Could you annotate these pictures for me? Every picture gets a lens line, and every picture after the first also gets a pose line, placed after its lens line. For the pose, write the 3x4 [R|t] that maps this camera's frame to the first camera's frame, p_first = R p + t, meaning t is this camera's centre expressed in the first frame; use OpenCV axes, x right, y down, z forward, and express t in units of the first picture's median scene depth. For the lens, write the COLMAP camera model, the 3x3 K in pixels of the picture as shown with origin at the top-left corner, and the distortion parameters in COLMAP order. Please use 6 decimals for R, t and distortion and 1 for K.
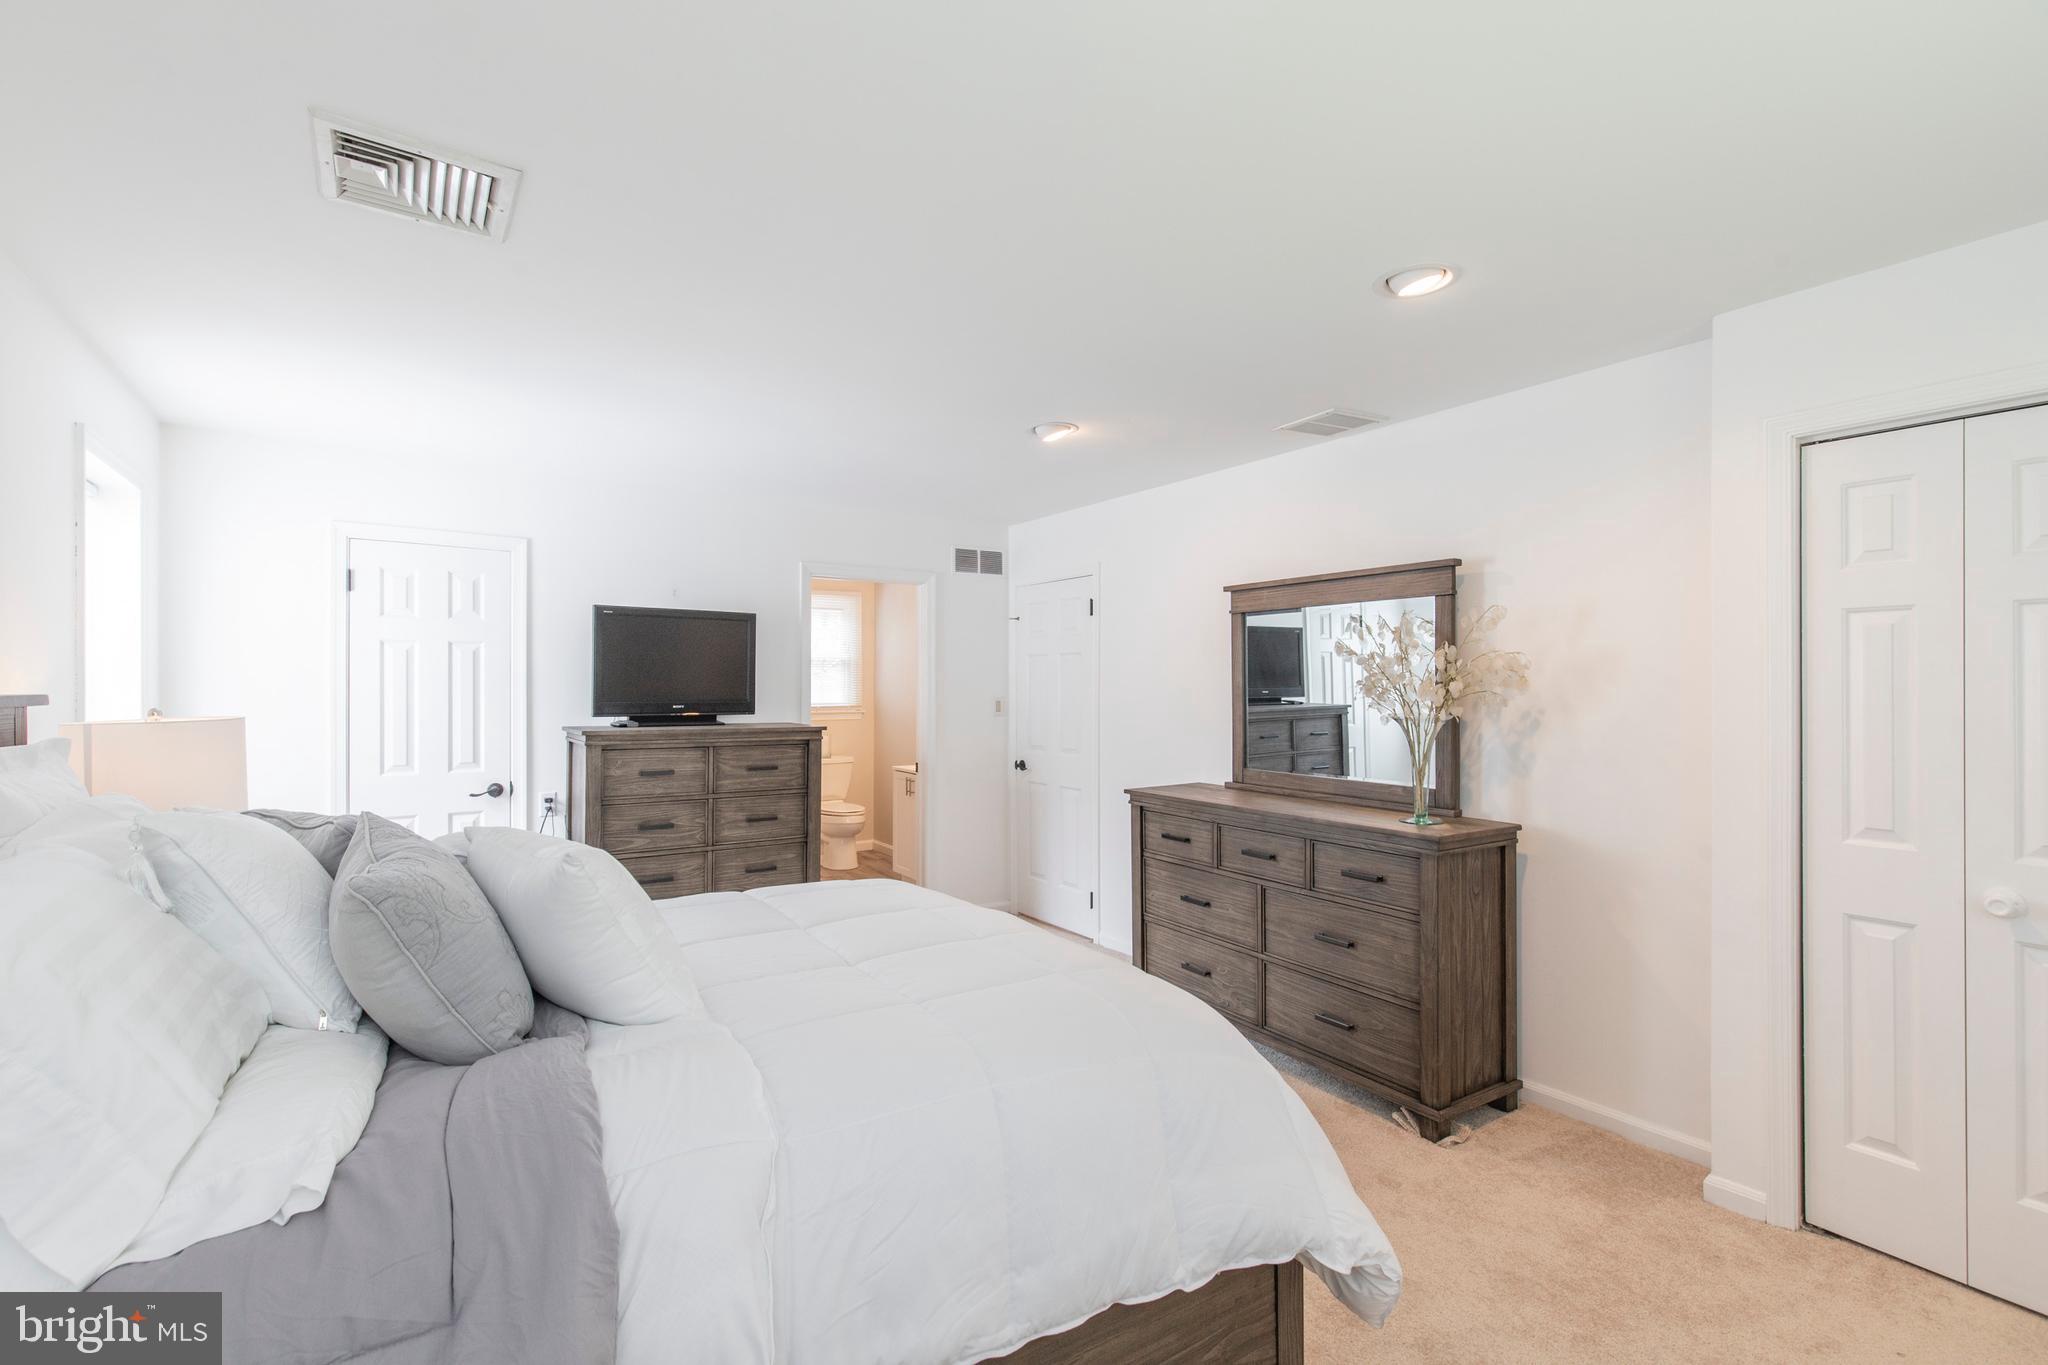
lens RADIAL K [[937.0, 0, 1027.4], [0, 937.0, 681.1], [0, 0, 1]] dist [0.008630, 0.000869]
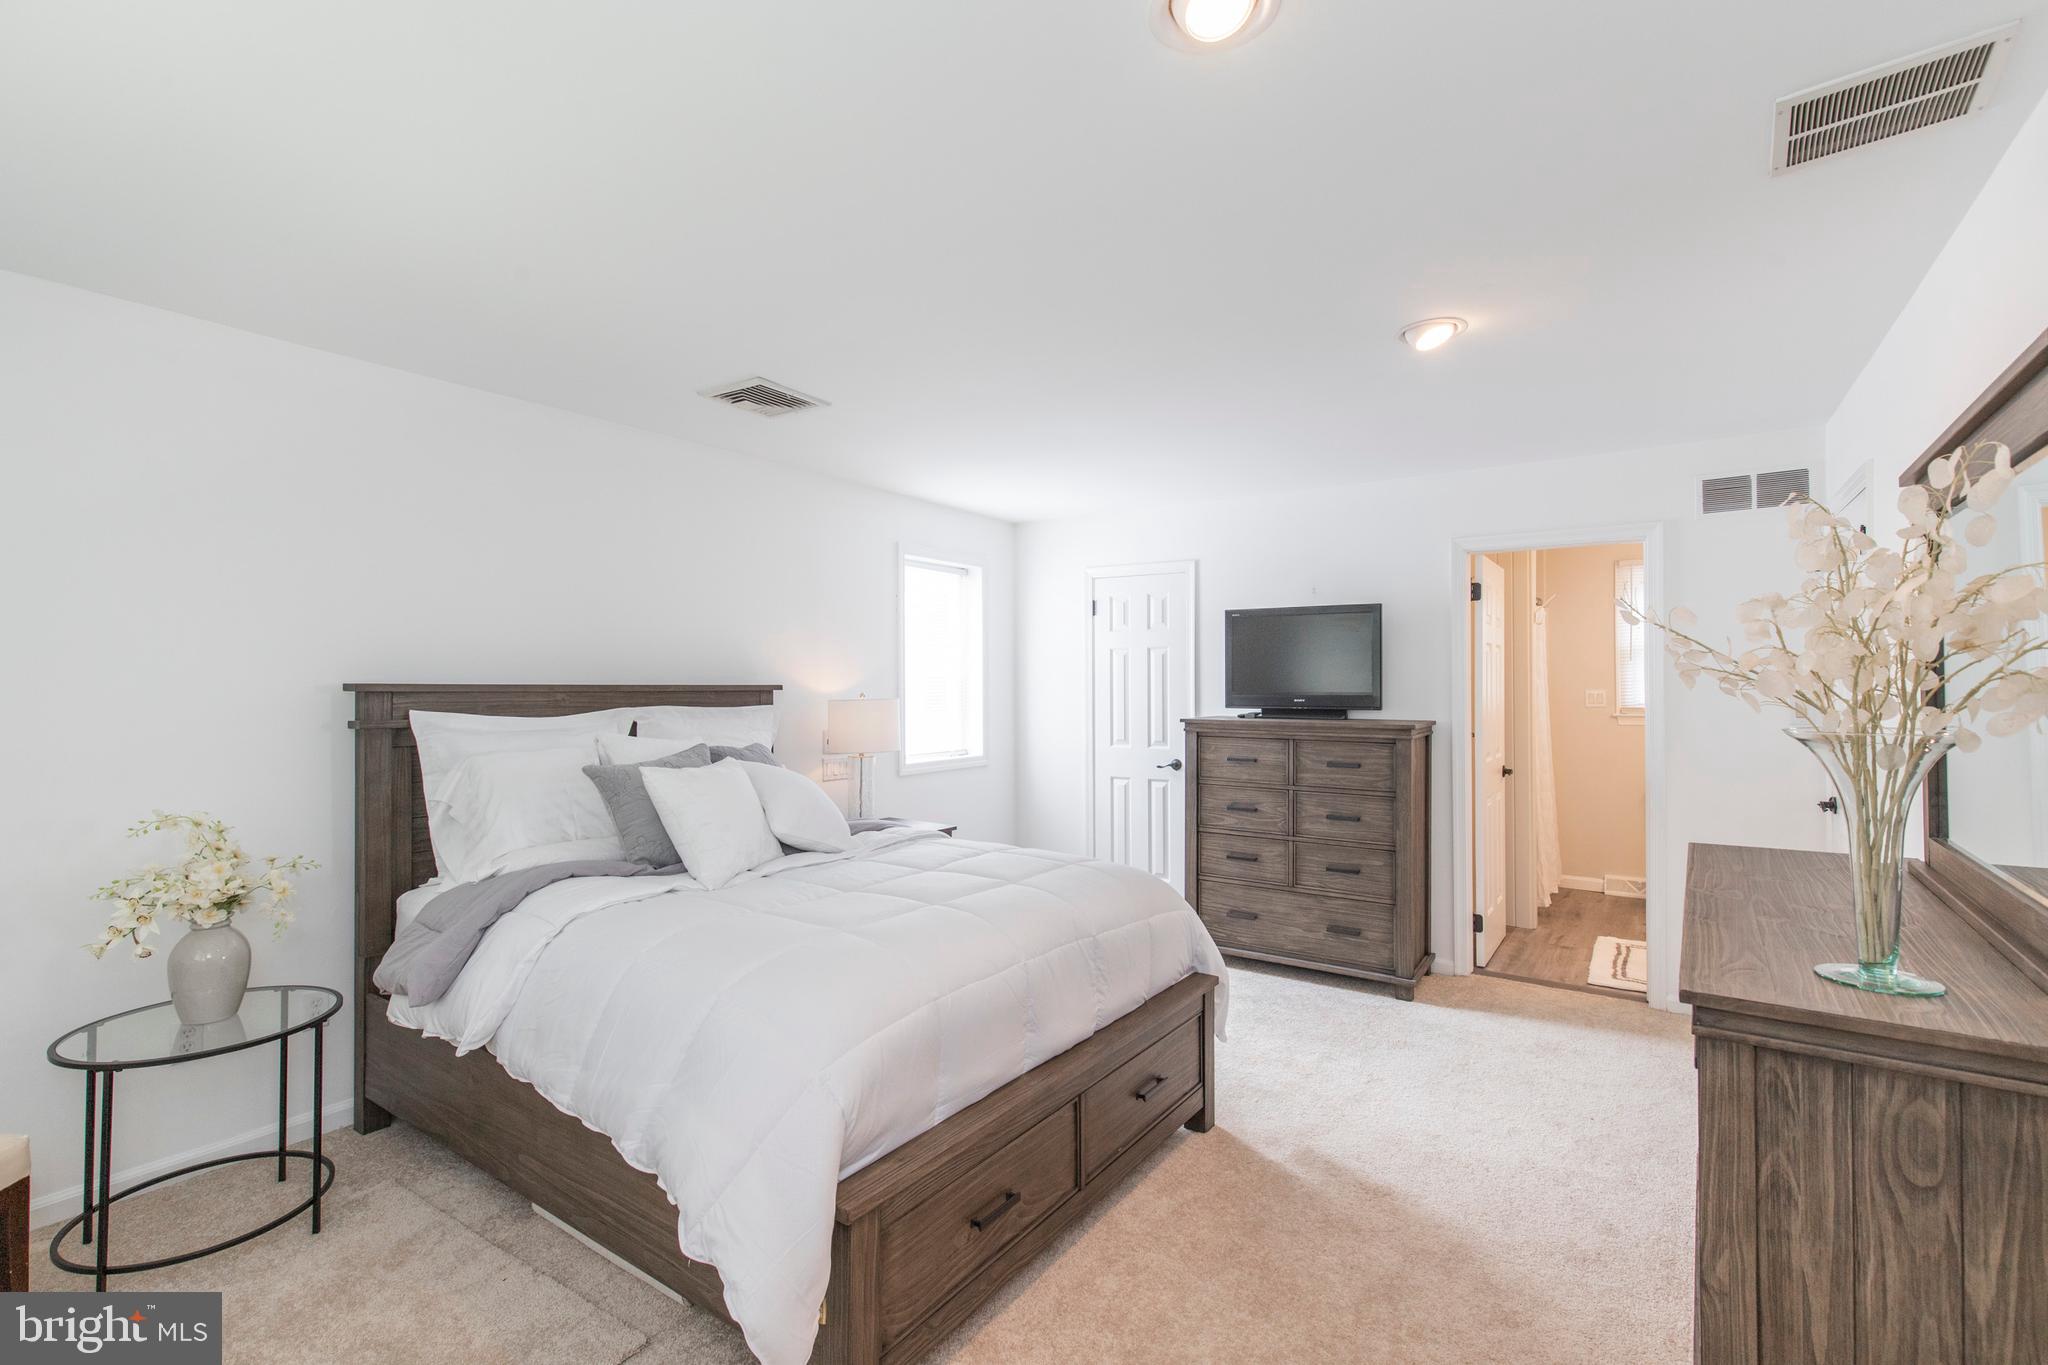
lens RADIAL K [[937.0, 0, 1017.5], [0, 937.0, 685.4], [0, 0, 1]] dist [0.008630, 0.000869]
pose [[0.345085, -0.002902, -0.938567, 0.524437], [0.006956, 0.999976, -0.000535, 0.009532], [0.938546, -0.006344, 0.345097, 0.367899]]
